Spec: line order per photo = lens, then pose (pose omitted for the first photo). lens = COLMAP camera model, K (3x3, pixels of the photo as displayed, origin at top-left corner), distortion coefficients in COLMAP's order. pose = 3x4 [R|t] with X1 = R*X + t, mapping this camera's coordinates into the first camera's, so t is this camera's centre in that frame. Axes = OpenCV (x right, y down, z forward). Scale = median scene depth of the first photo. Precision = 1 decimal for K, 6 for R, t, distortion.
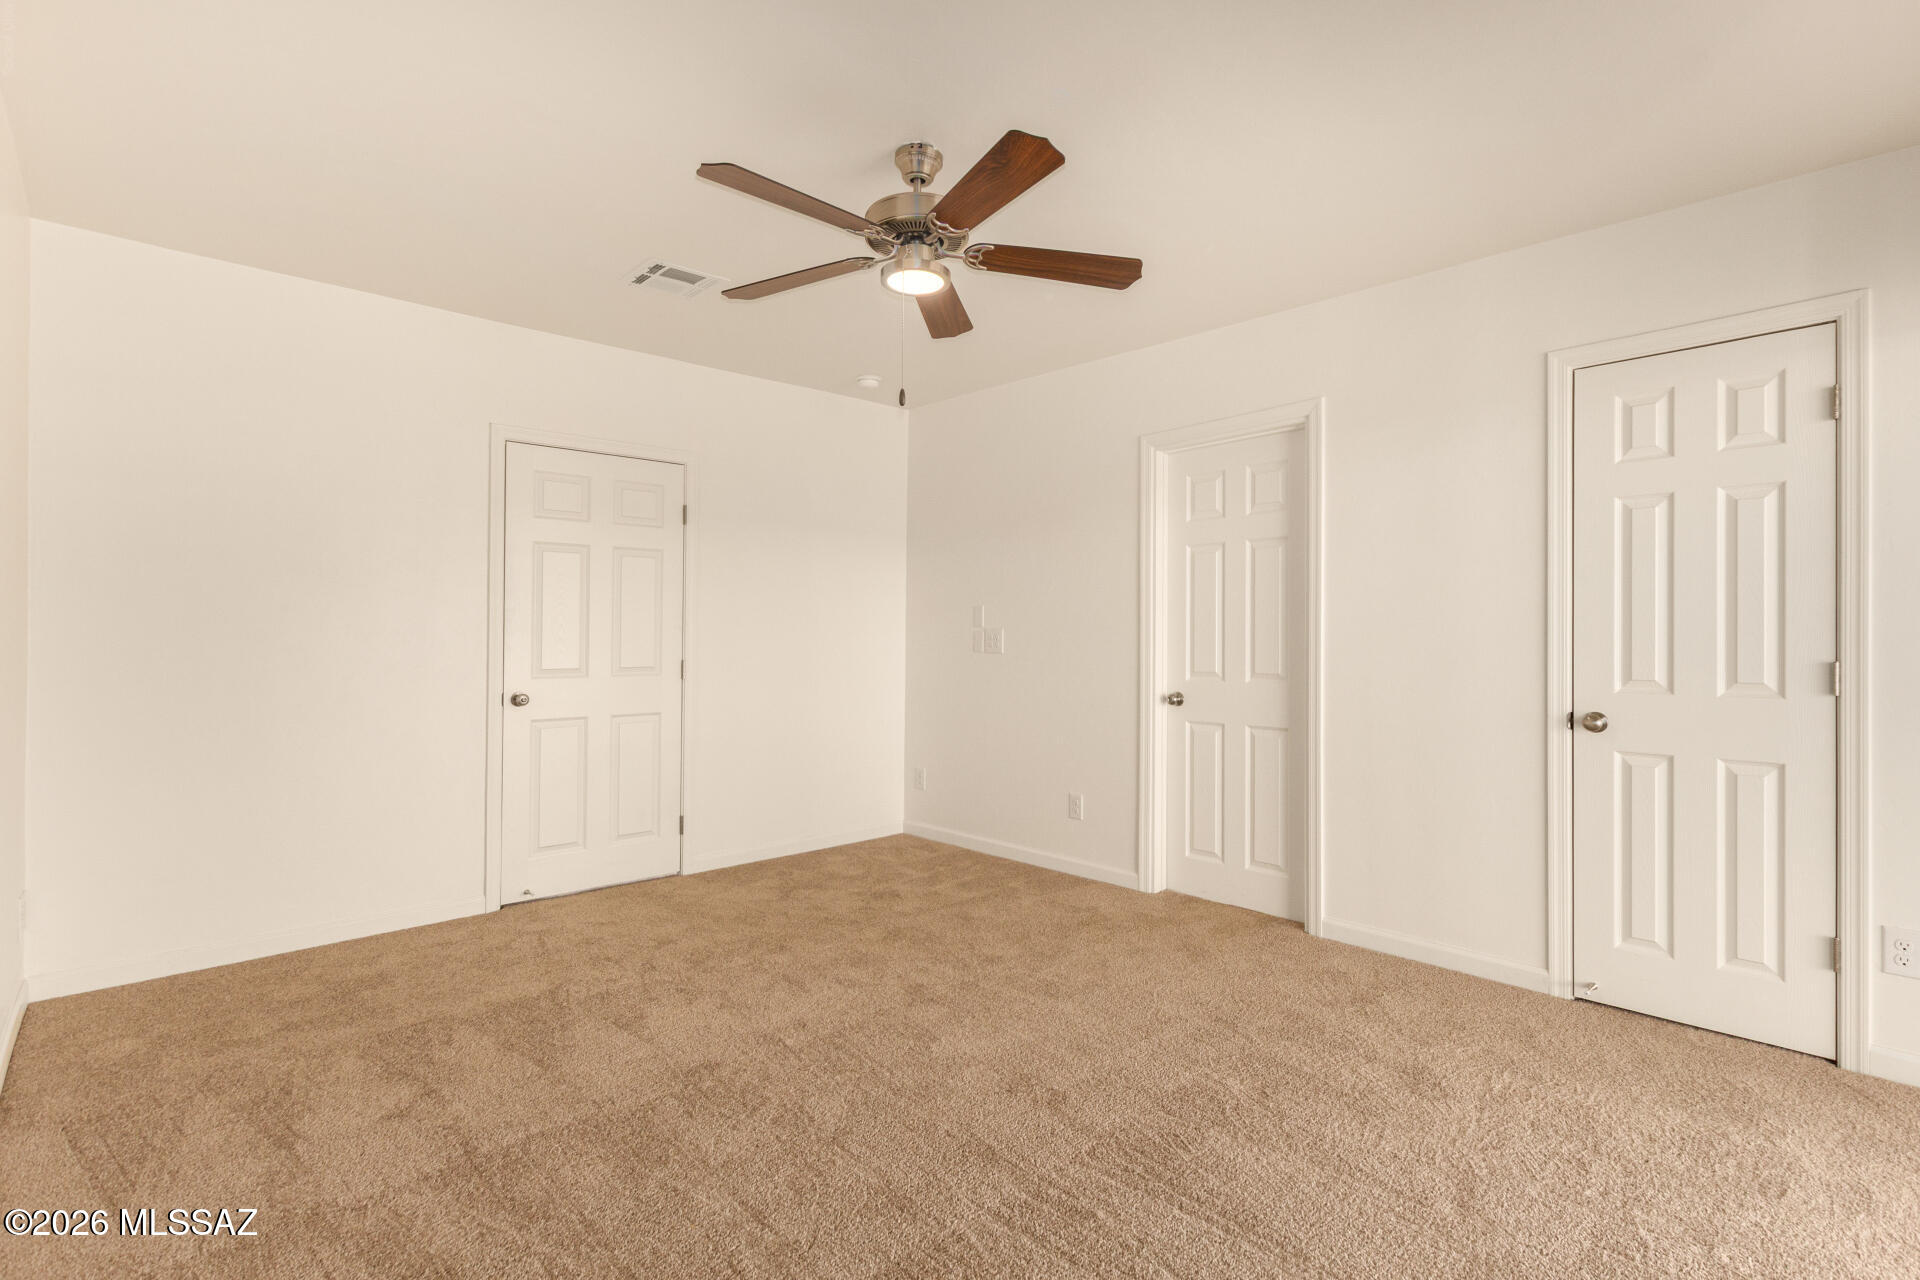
lens RADIAL K [[913.3, 0, 966.5], [0, 913.3, 634.3], [0, 0, 1]] dist [0.009441, 0.000349]
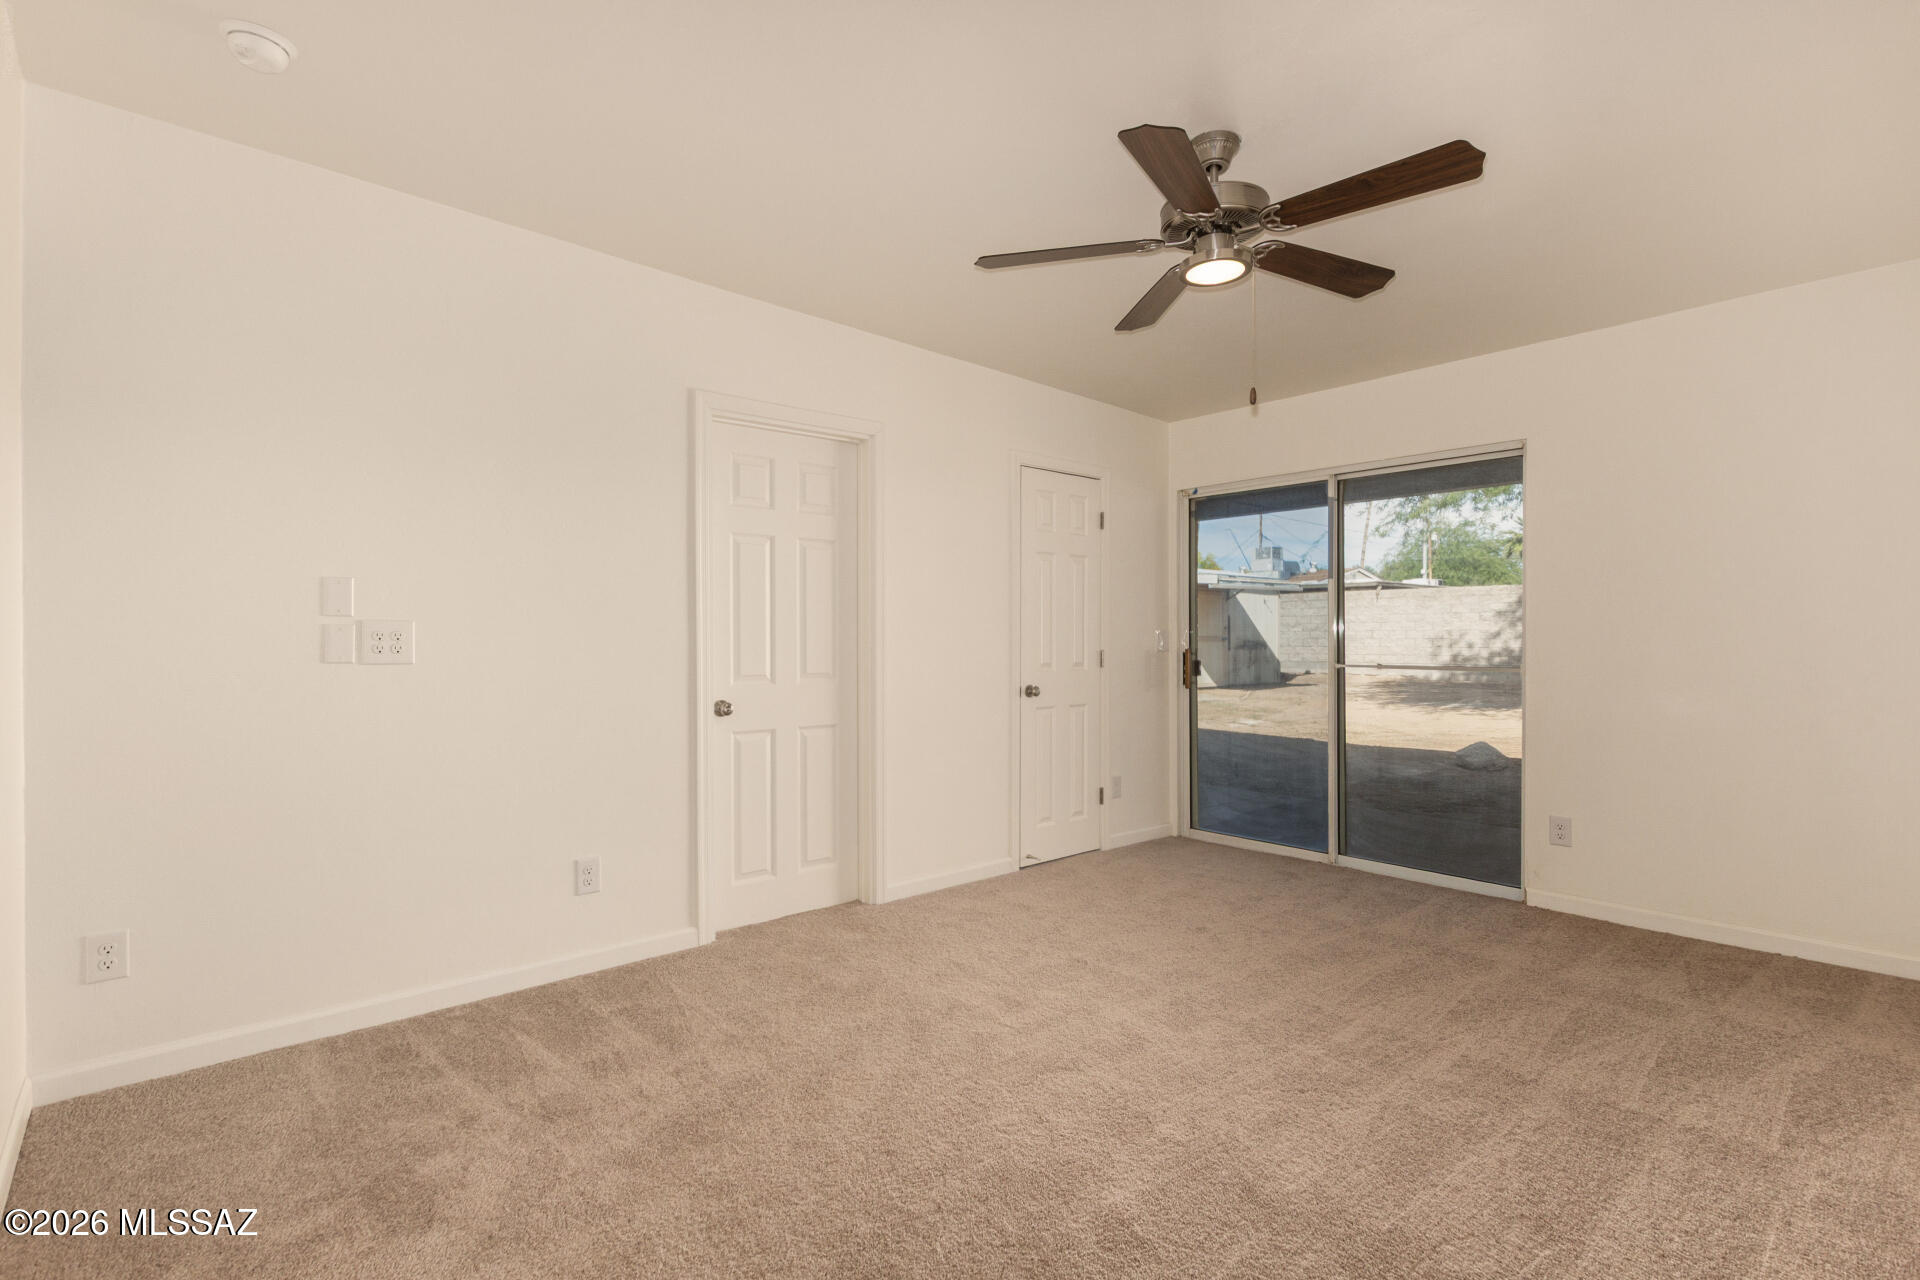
lens RADIAL K [[913.3, 0, 973.6], [0, 913.3, 641.9], [0, 0, 1]] dist [0.009441, 0.000349]
pose [[0.034718, 0.006803, 0.999374, -0.648935], [0.000845, 0.999976, -0.006837, 0.013991], [-0.999397, 0.001082, 0.034712, 0.749159]]
